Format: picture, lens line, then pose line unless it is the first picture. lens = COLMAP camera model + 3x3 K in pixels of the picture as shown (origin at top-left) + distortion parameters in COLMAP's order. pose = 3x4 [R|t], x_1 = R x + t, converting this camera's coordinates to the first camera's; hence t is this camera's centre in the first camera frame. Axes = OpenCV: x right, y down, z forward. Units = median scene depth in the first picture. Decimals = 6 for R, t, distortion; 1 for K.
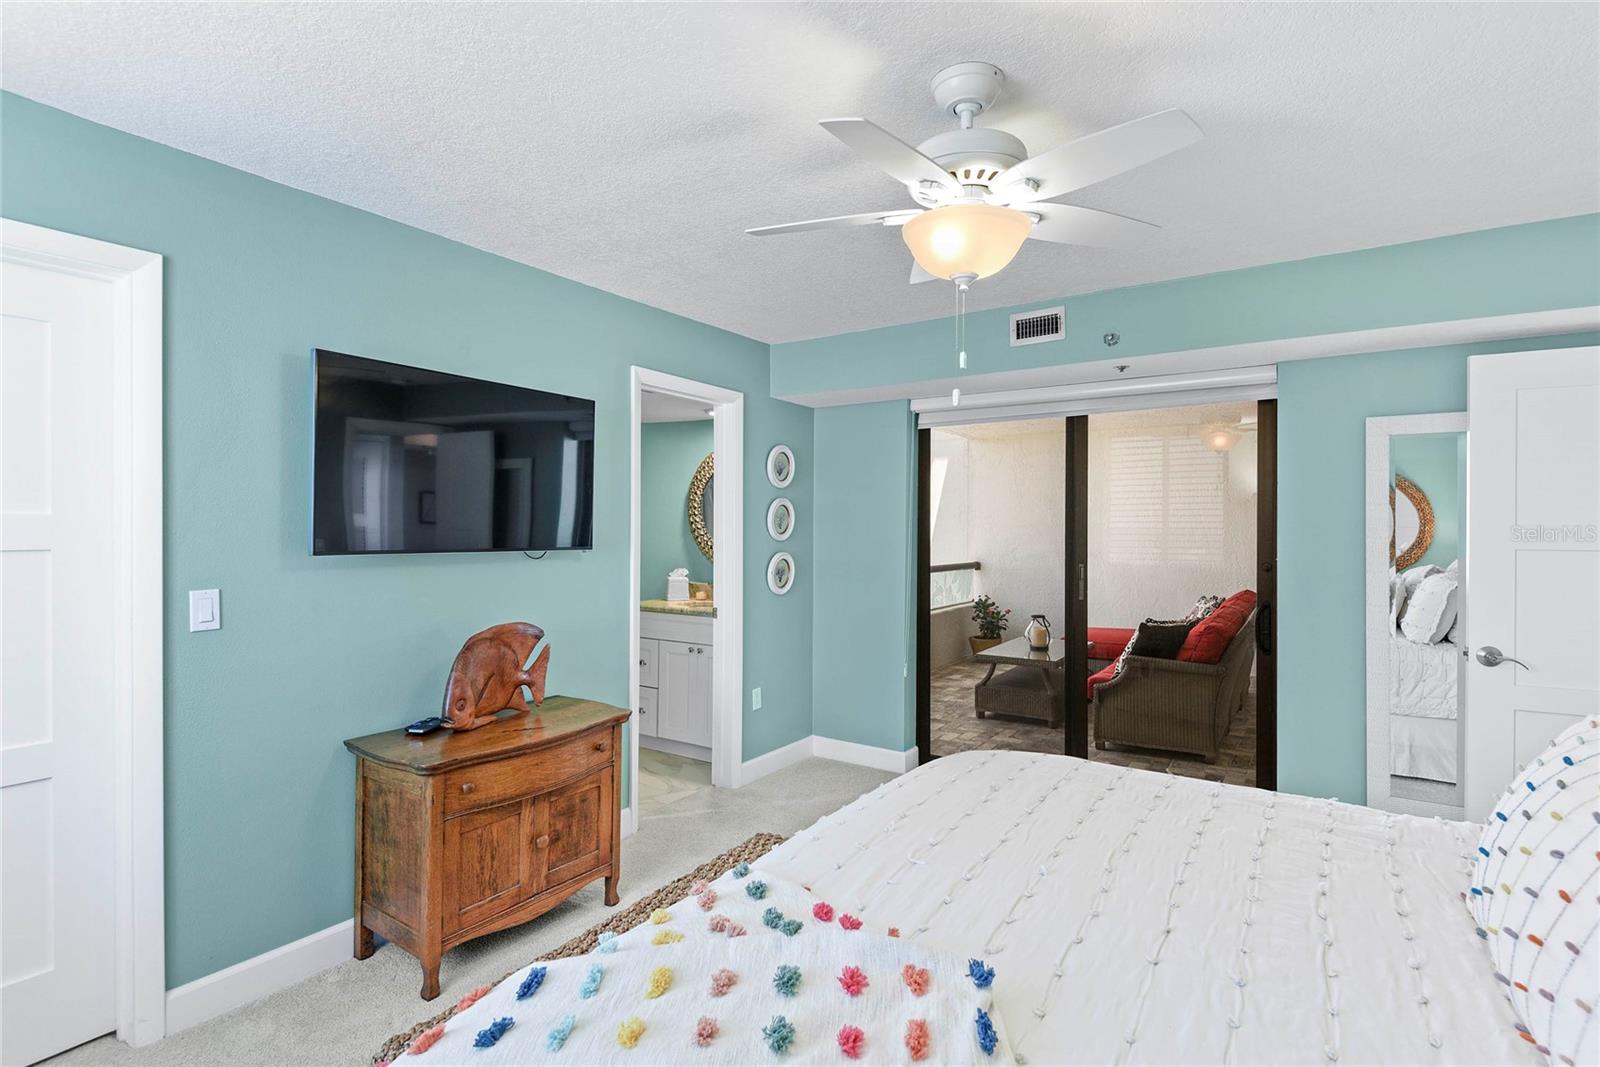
lens RADIAL K [[774.3, 0, 805.4], [0, 774.3, 523.1], [0, 0, 1]] dist [-0.000672, -0.000101]
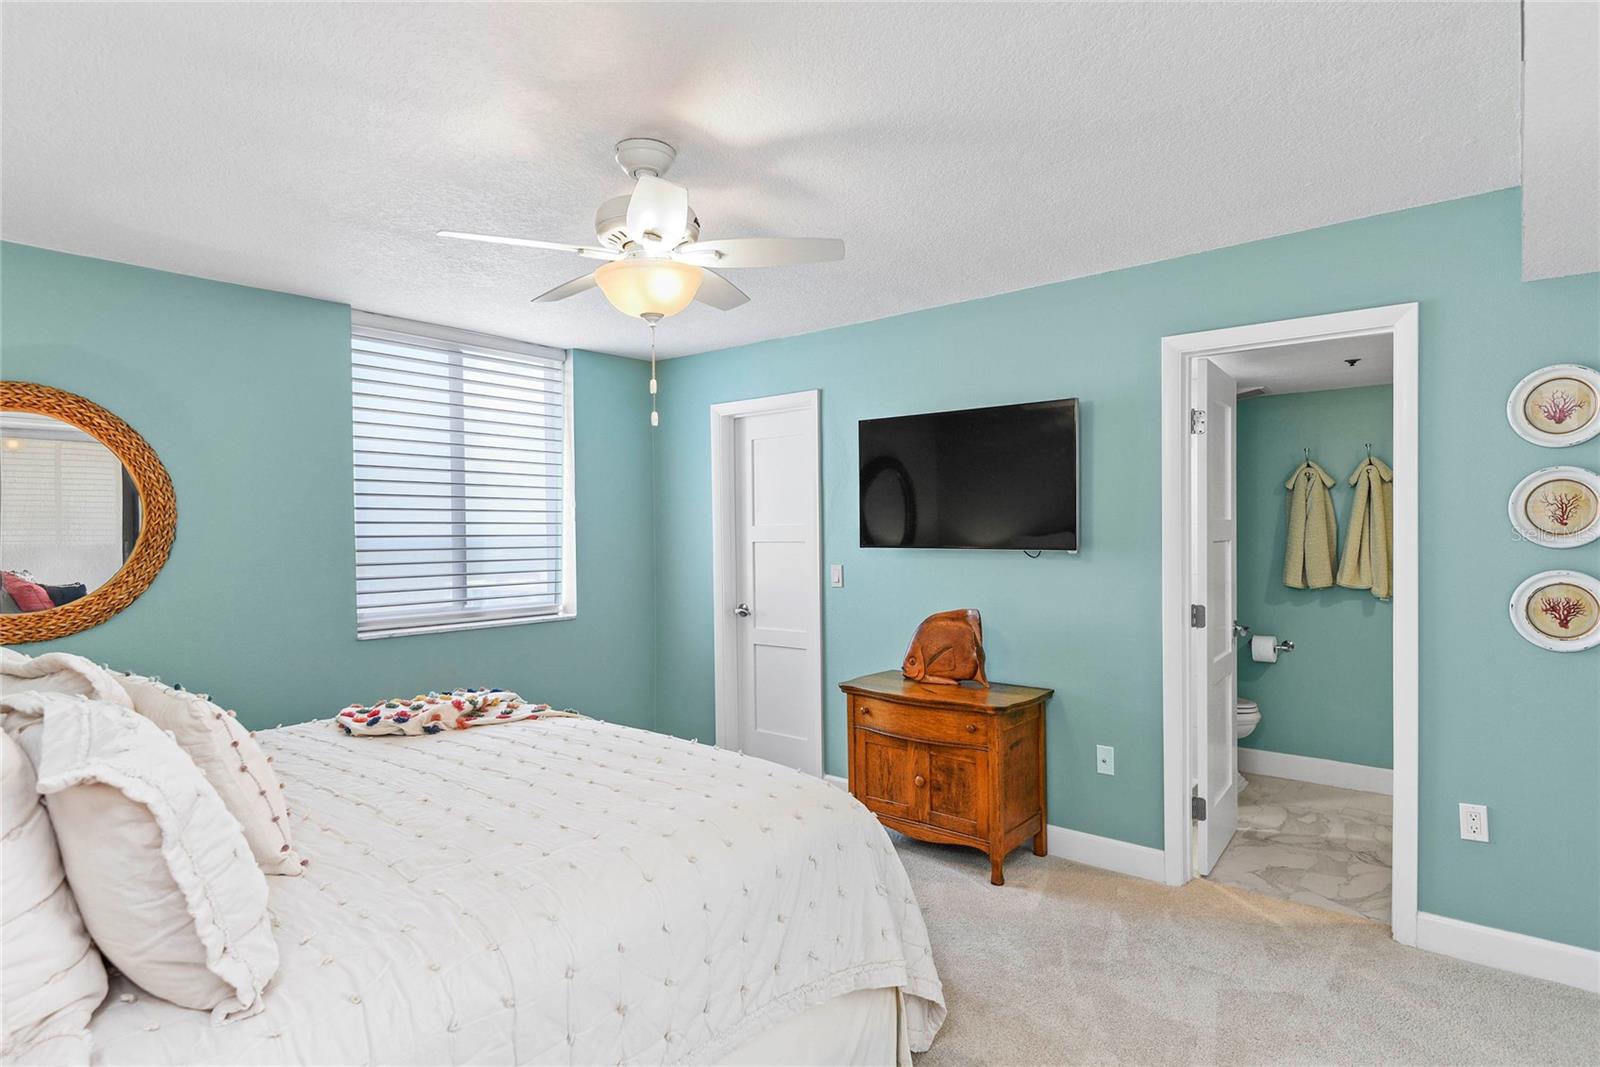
lens RADIAL K [[845.1, 0, 806.4], [0, 845.1, 538.0], [0, 0, 1]] dist [0.015566, -0.000440]
pose [[-0.102088, 0.004805, -0.994764, 0.999422], [0.012869, 0.999911, 0.003510, 0.012248], [0.994692, -0.012443, -0.102141, 0.930826]]
